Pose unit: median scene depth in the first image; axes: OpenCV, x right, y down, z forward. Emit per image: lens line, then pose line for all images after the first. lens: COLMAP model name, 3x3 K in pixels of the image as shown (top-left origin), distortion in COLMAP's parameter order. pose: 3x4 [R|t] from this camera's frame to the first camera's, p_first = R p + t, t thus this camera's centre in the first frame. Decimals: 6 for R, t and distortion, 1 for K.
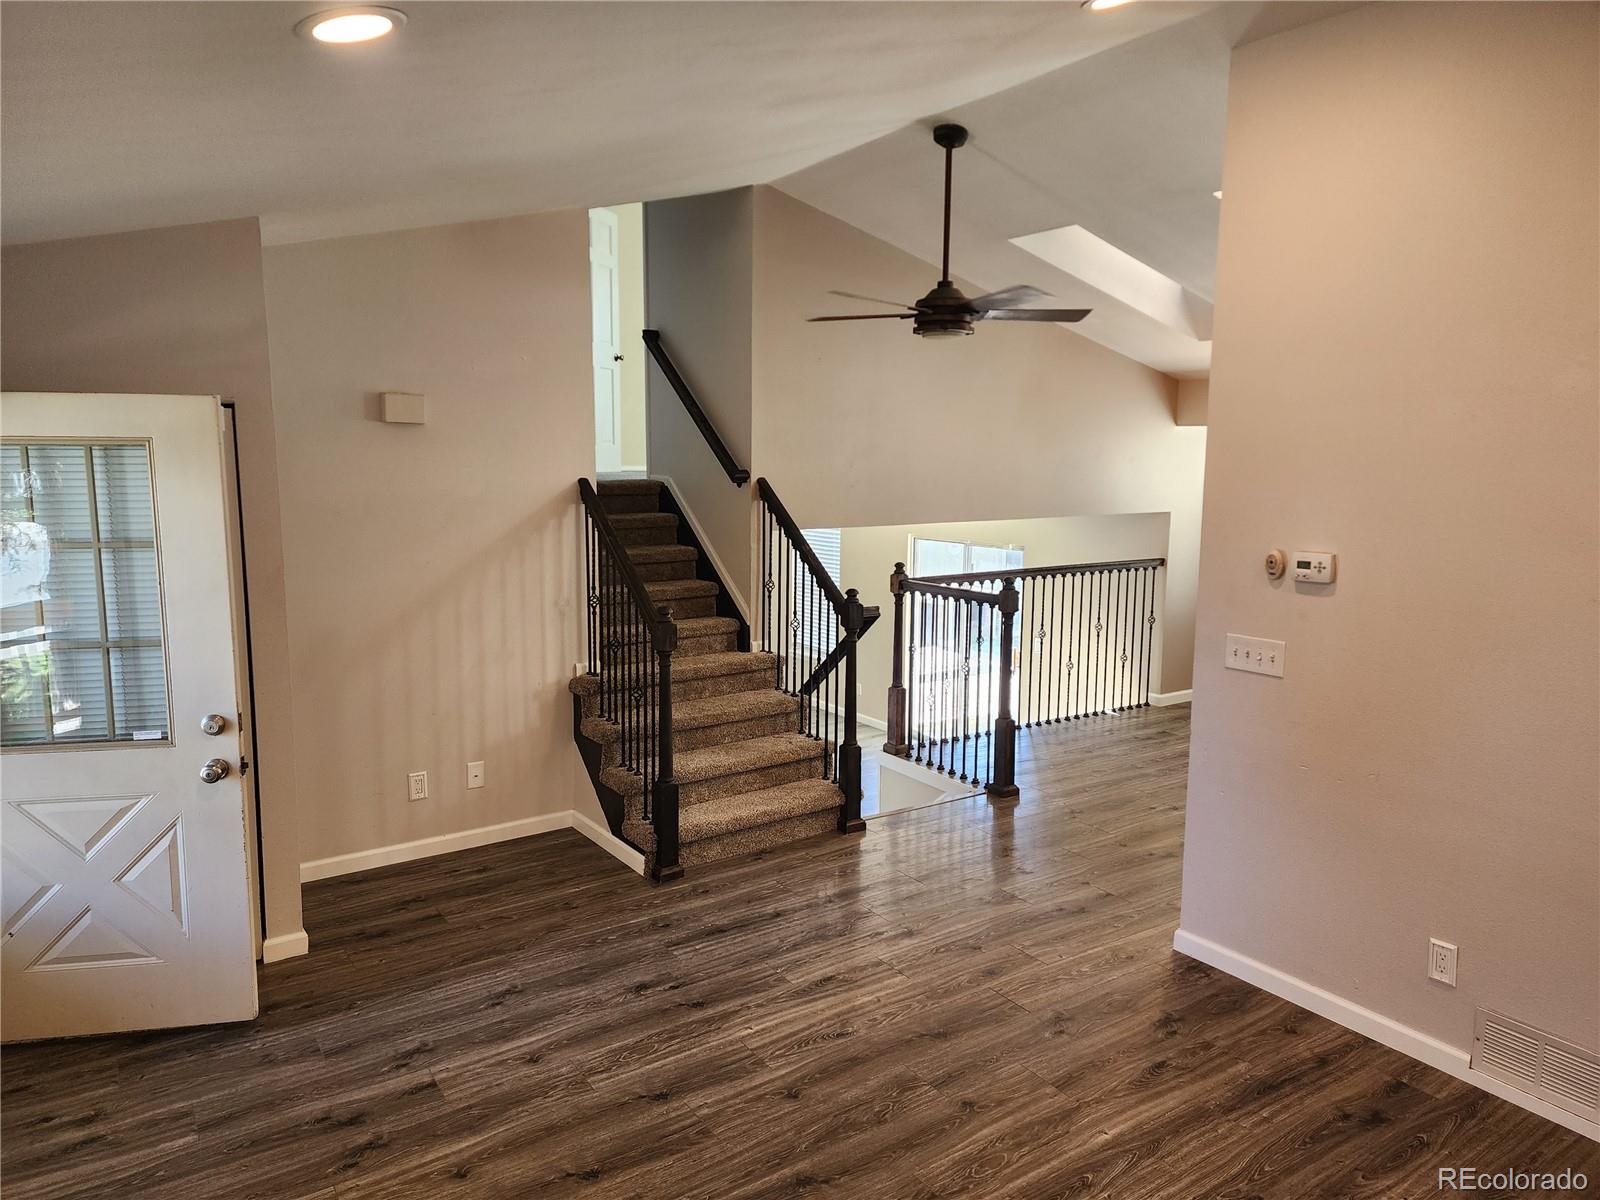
lens RADIAL K [[1043.8, 0, 787.9], [0, 1043.8, 598.5], [0, 0, 1]] dist [0.025026, -0.014675]
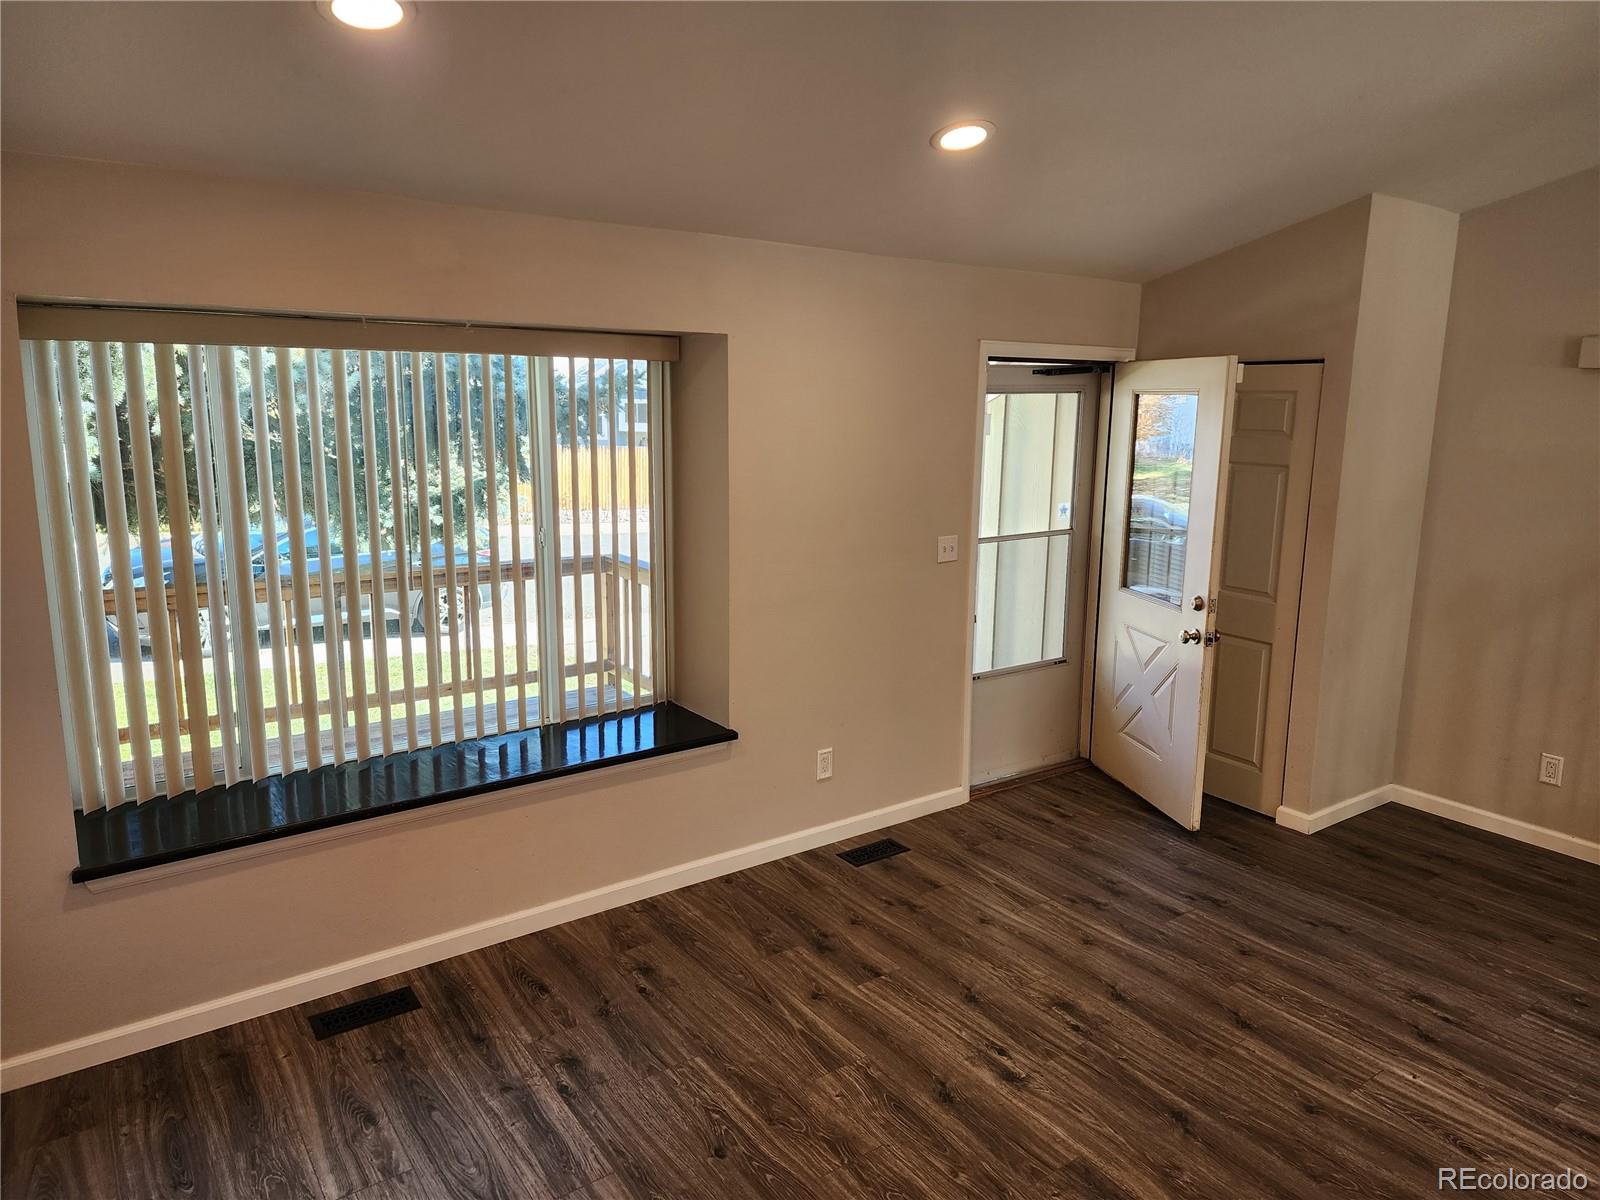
lens RADIAL K [[1043.8, 0, 801.4], [0, 1043.8, 589.0], [0, 0, 1]] dist [0.025026, -0.014675]
pose [[0.045156, 0.185917, -0.981527, 0.694025], [-0.152054, 0.972361, 0.177186, -0.053306], [0.987340, 0.141244, 0.072177, 0.374913]]
